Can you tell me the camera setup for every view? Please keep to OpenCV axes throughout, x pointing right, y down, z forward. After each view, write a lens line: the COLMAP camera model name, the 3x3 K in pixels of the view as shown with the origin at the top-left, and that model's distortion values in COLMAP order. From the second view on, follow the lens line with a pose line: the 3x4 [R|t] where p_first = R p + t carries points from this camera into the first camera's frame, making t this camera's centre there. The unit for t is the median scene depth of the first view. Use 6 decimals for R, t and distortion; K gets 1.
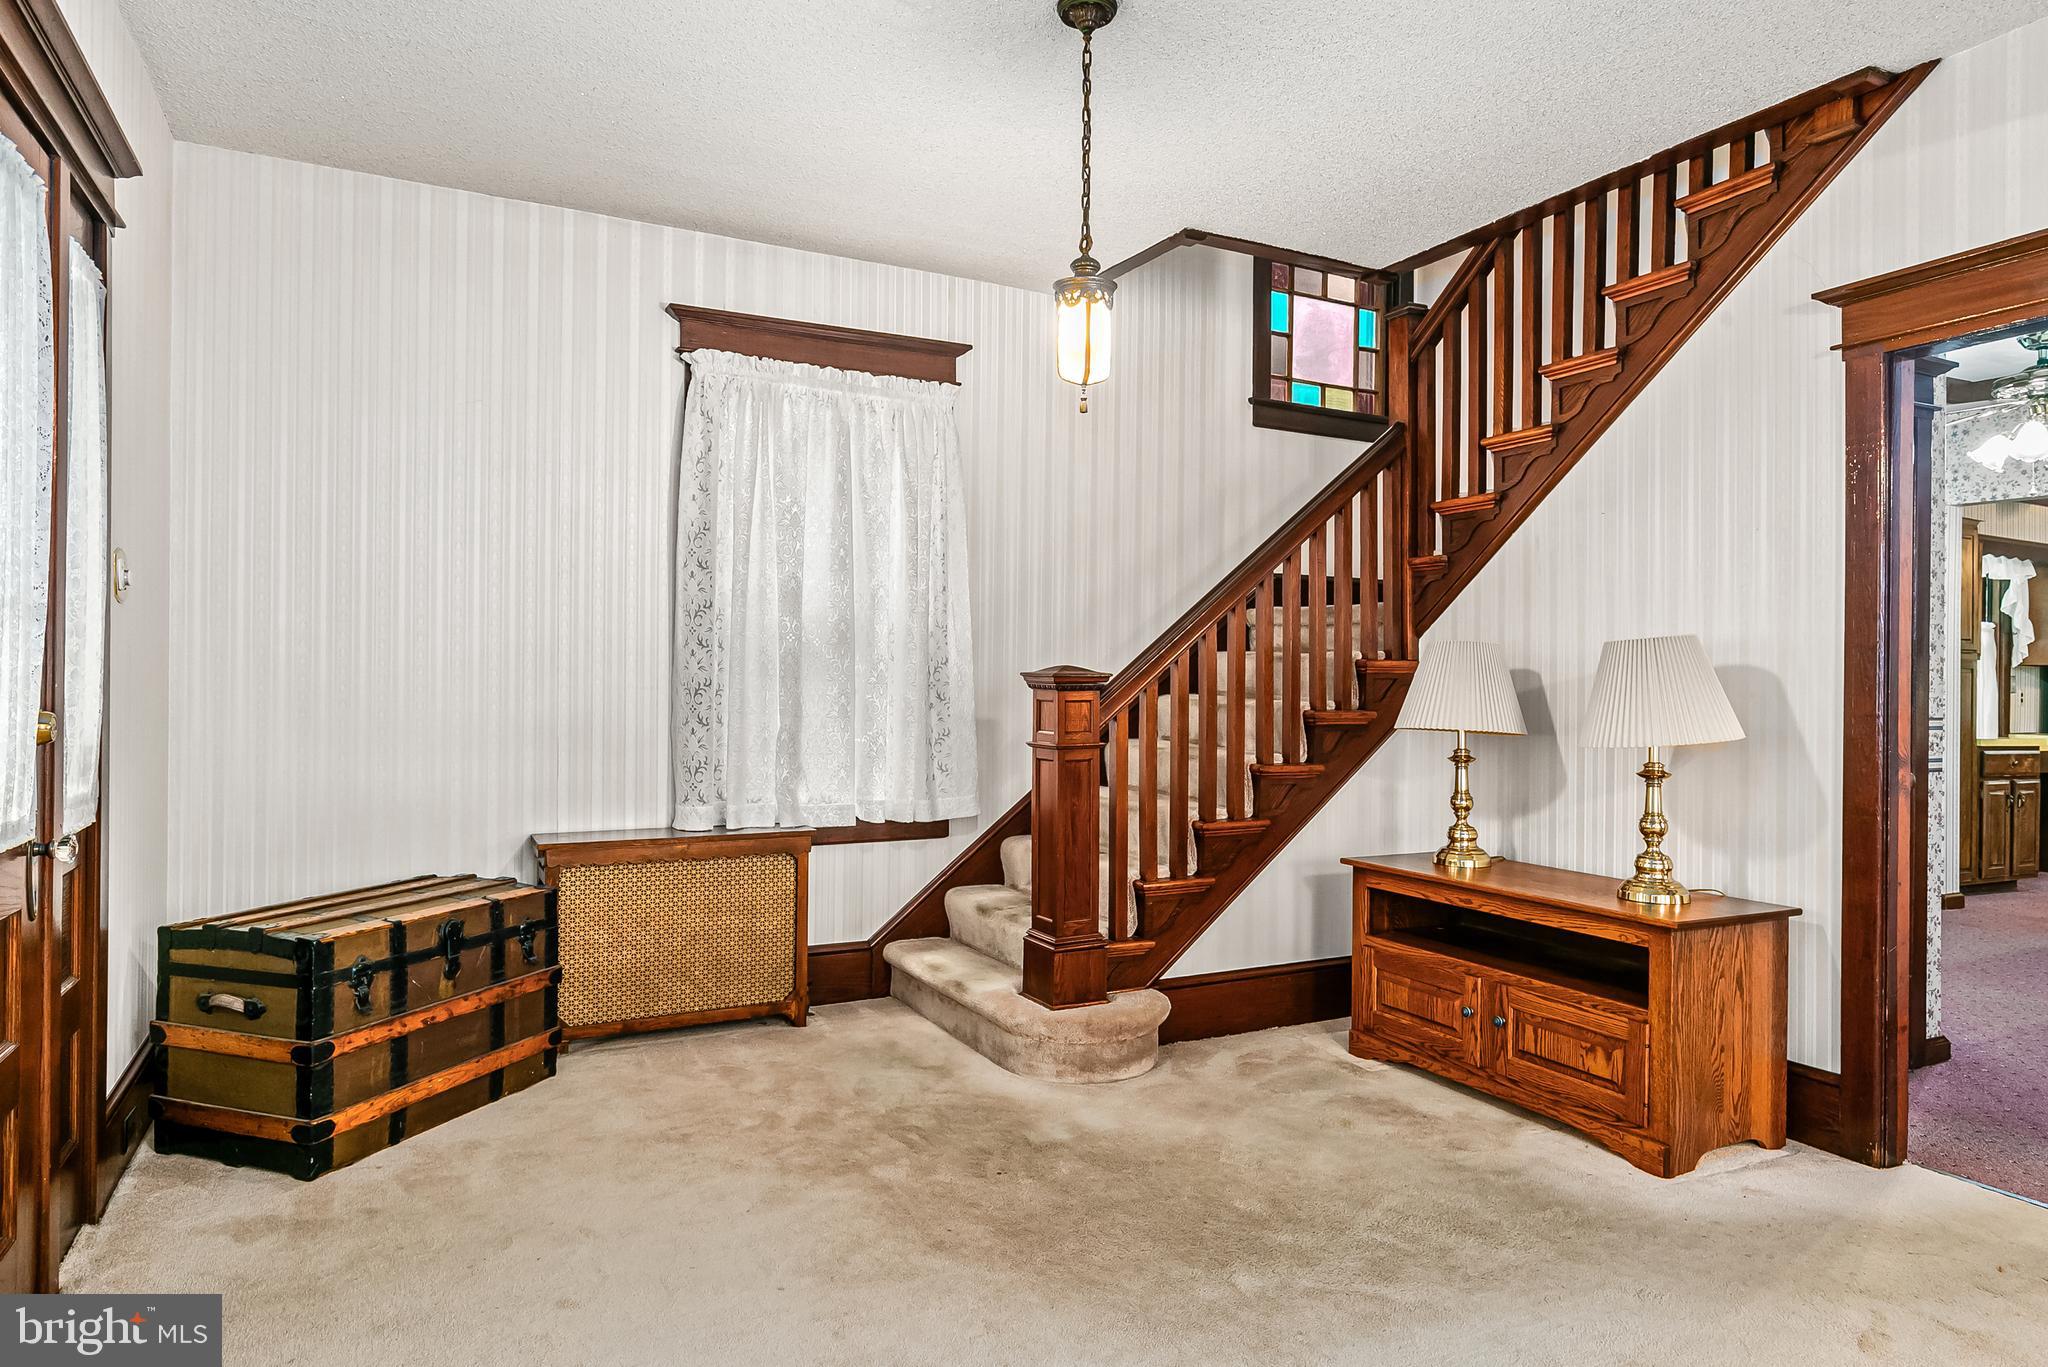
lens RADIAL K [[1238.2, 0, 1024.2], [0, 1238.2, 681.0], [0, 0, 1]] dist [0.007318, -0.000671]
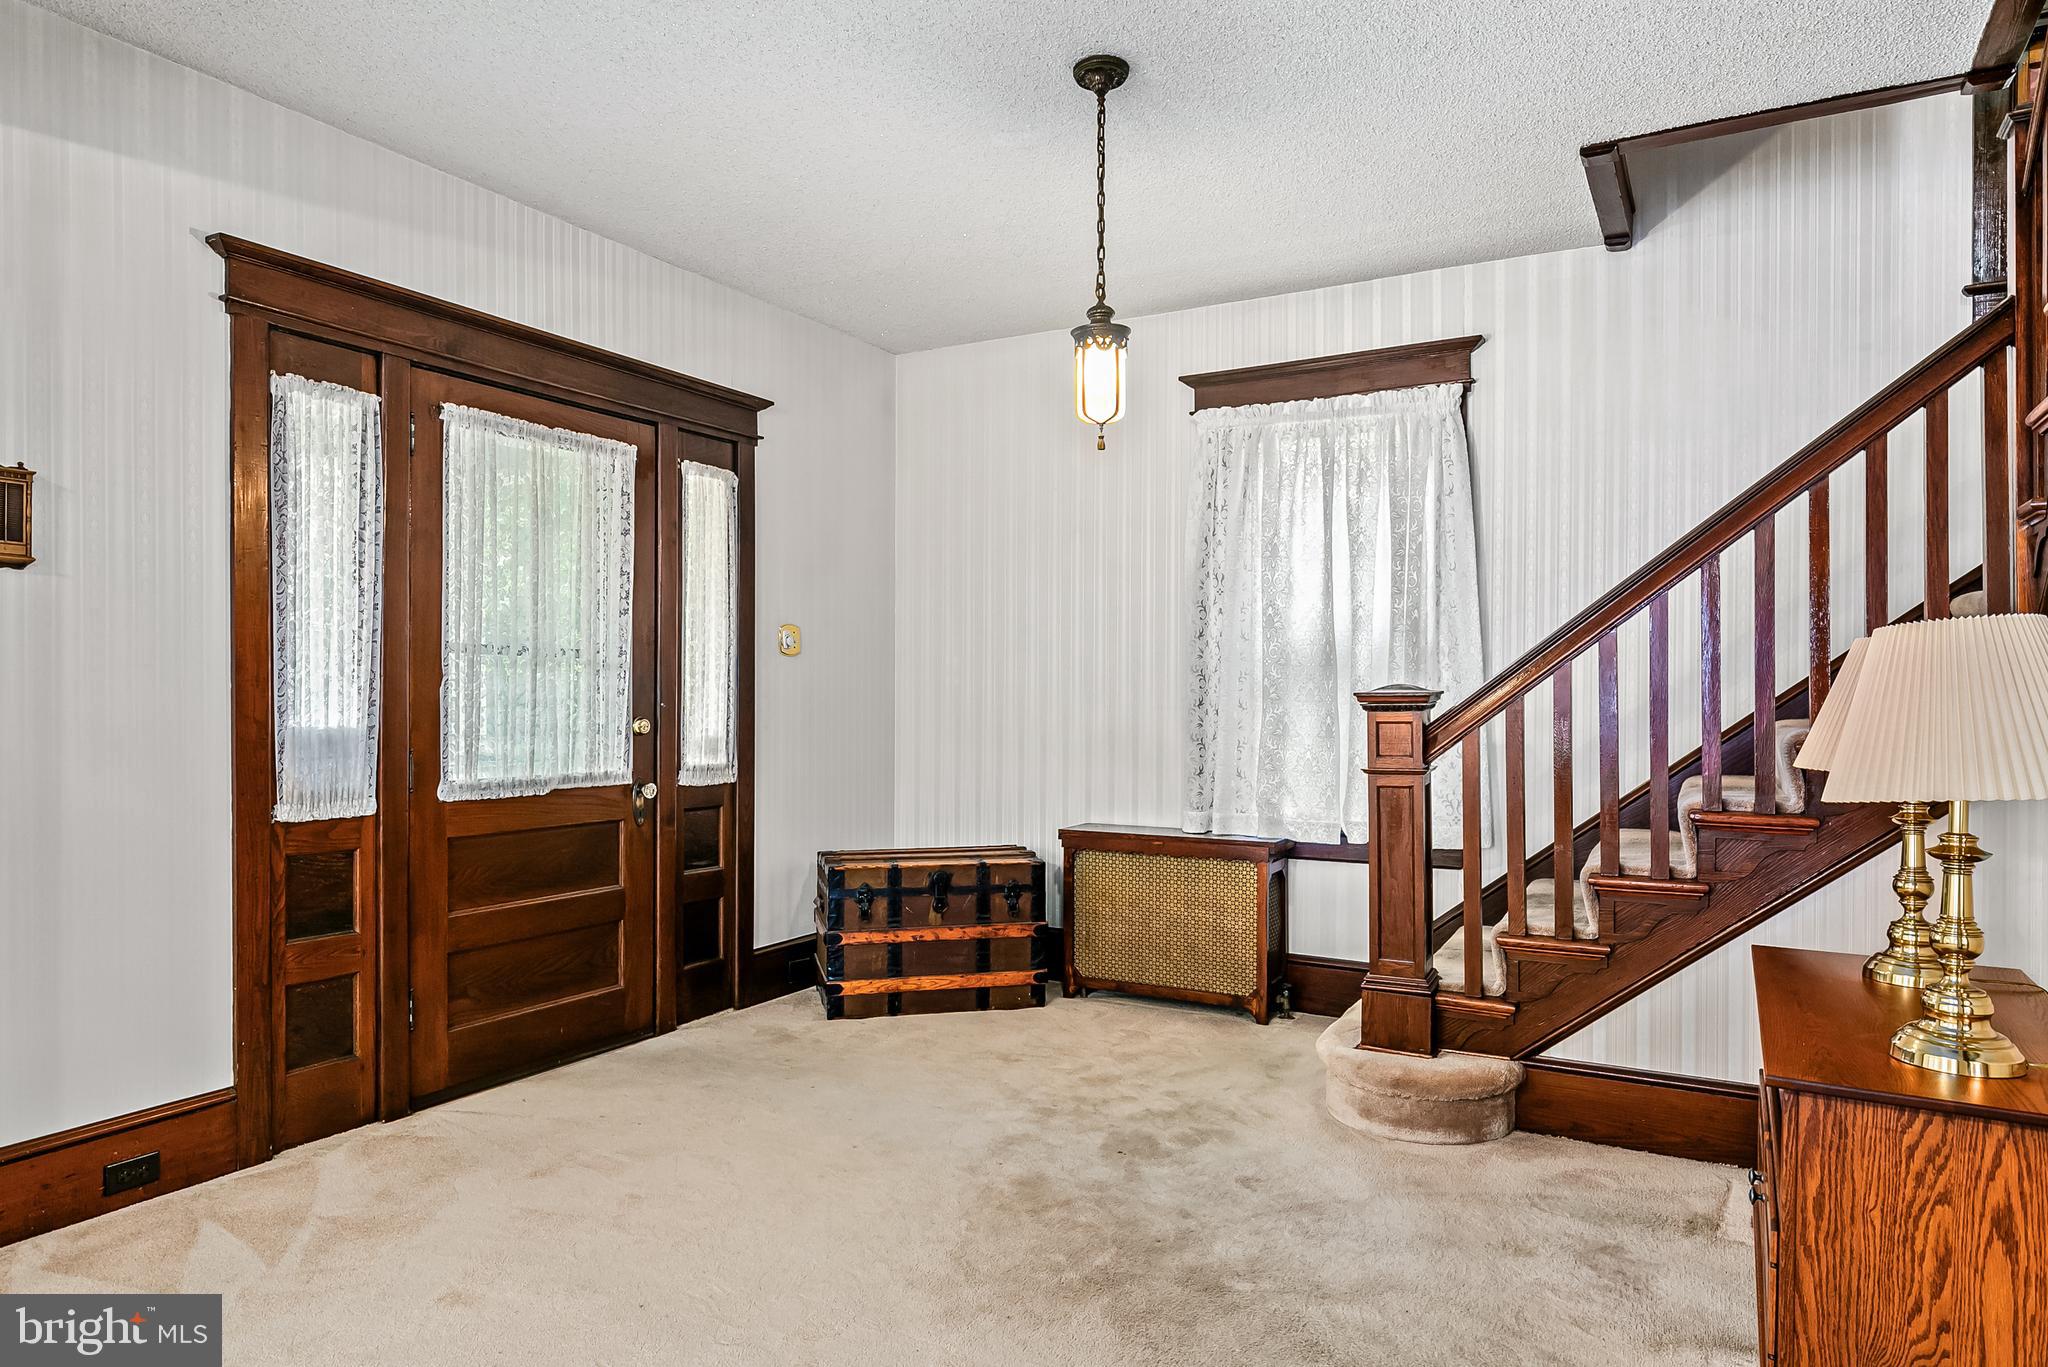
lens RADIAL K [[1238.2, 0, 1004.1], [0, 1238.2, 707.2], [0, 0, 1]] dist [0.007318, -0.000671]
pose [[0.545886, 0.001242, -0.837858, 0.666066], [0.000016, 0.999999, 0.001493, 0.003290], [0.837859, -0.000828, 0.545886, 0.254647]]
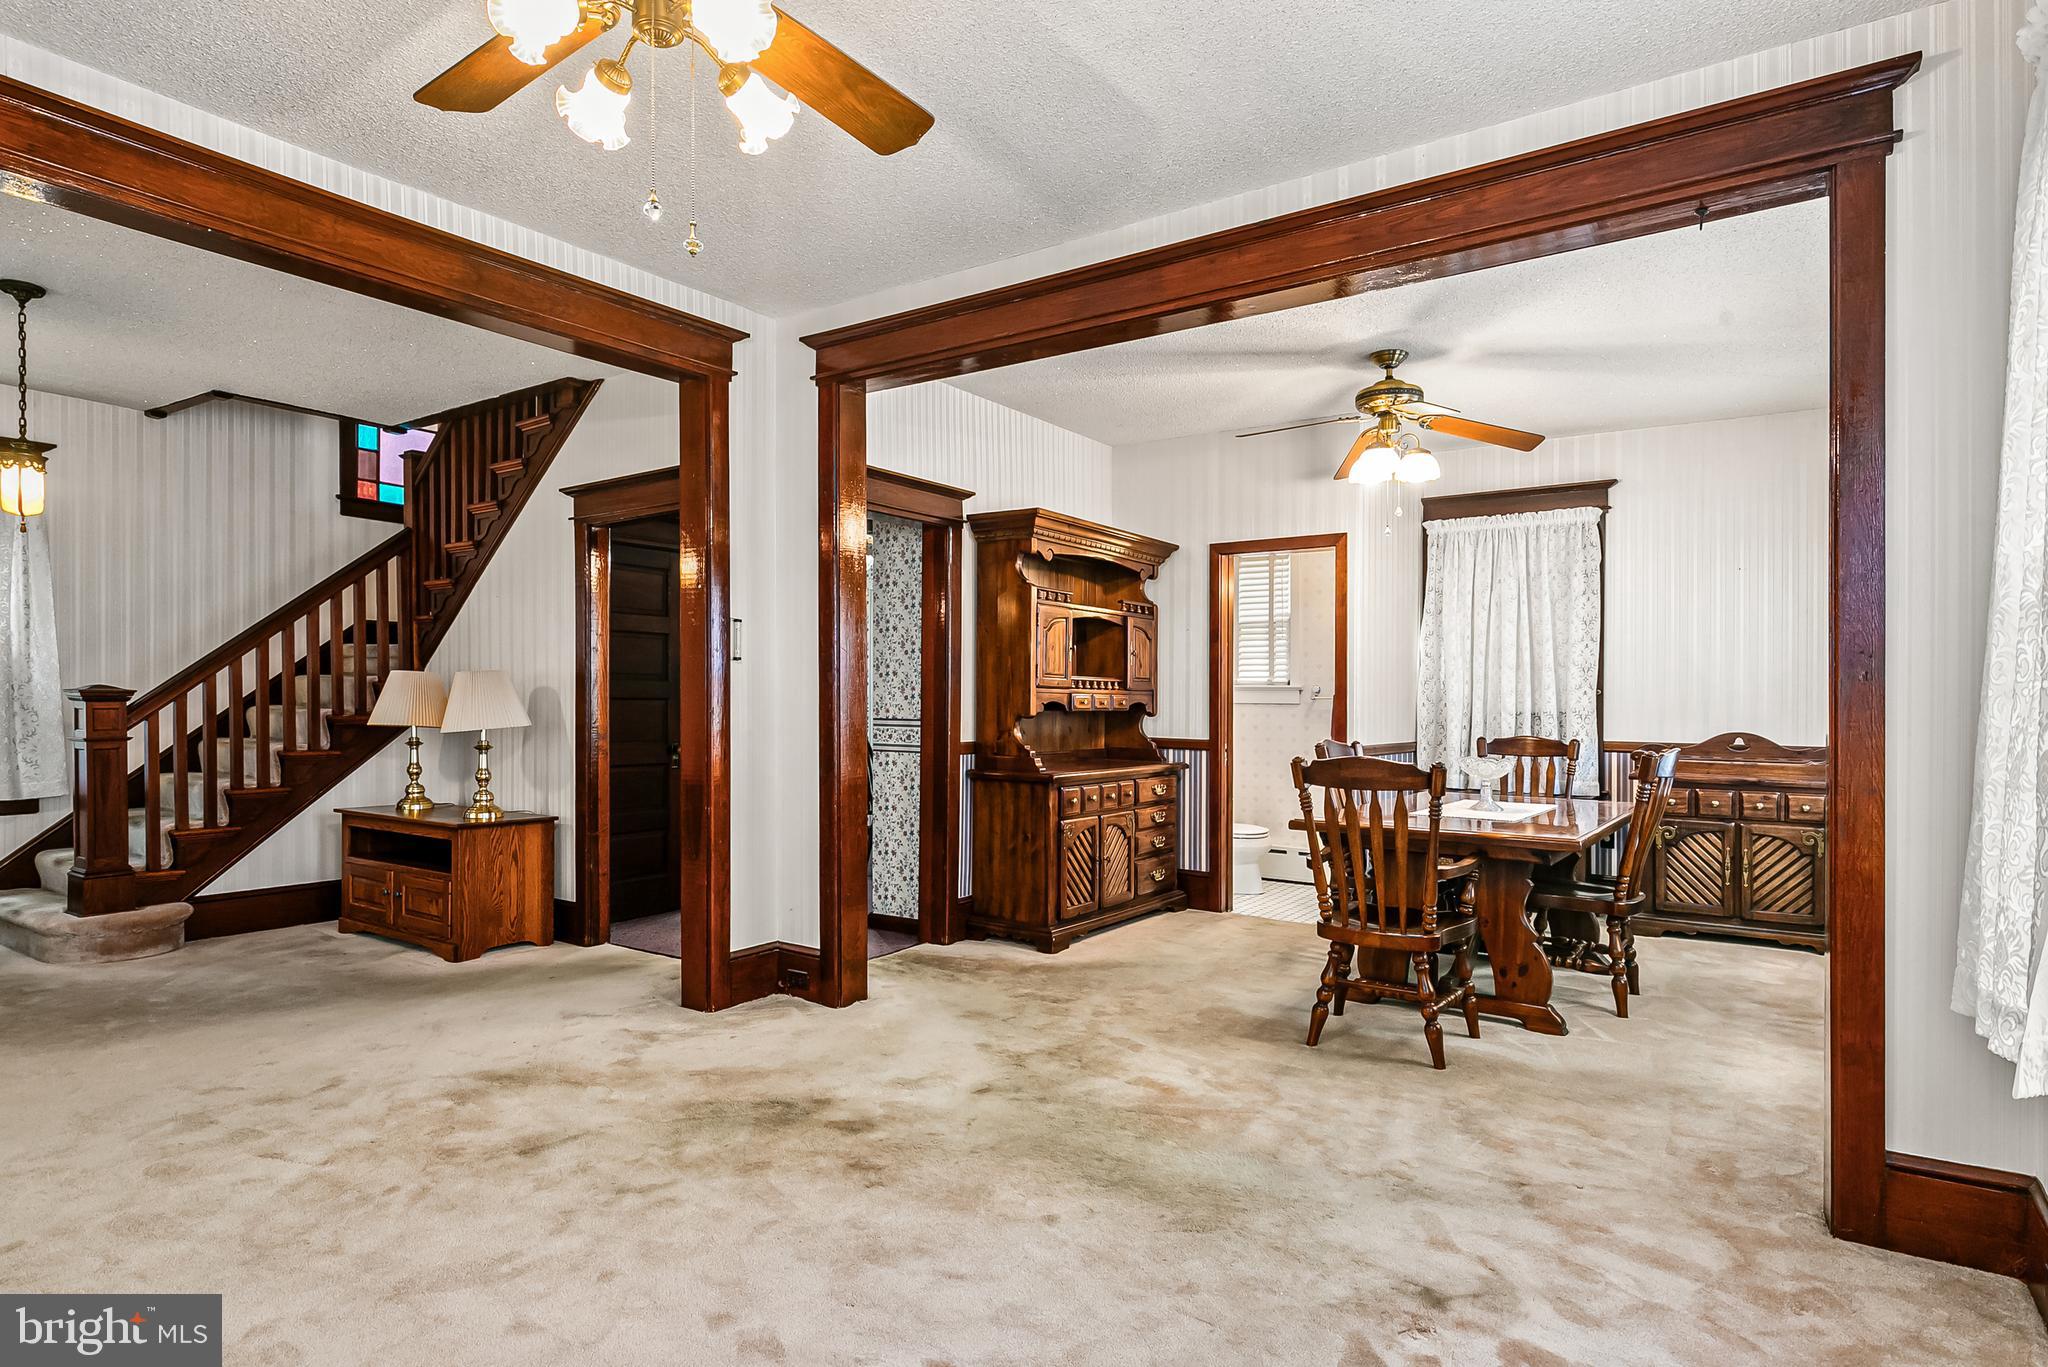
lens RADIAL K [[1130.6, 0, 990.4], [0, 1130.6, 709.6], [0, 0, 1]] dist [0.017397, -0.000834]
pose [[0.892110, -0.004107, 0.451799, 0.369485], [0.000473, 0.999967, 0.008157, 0.007174], [-0.451817, -0.007063, 0.892083, -0.692043]]
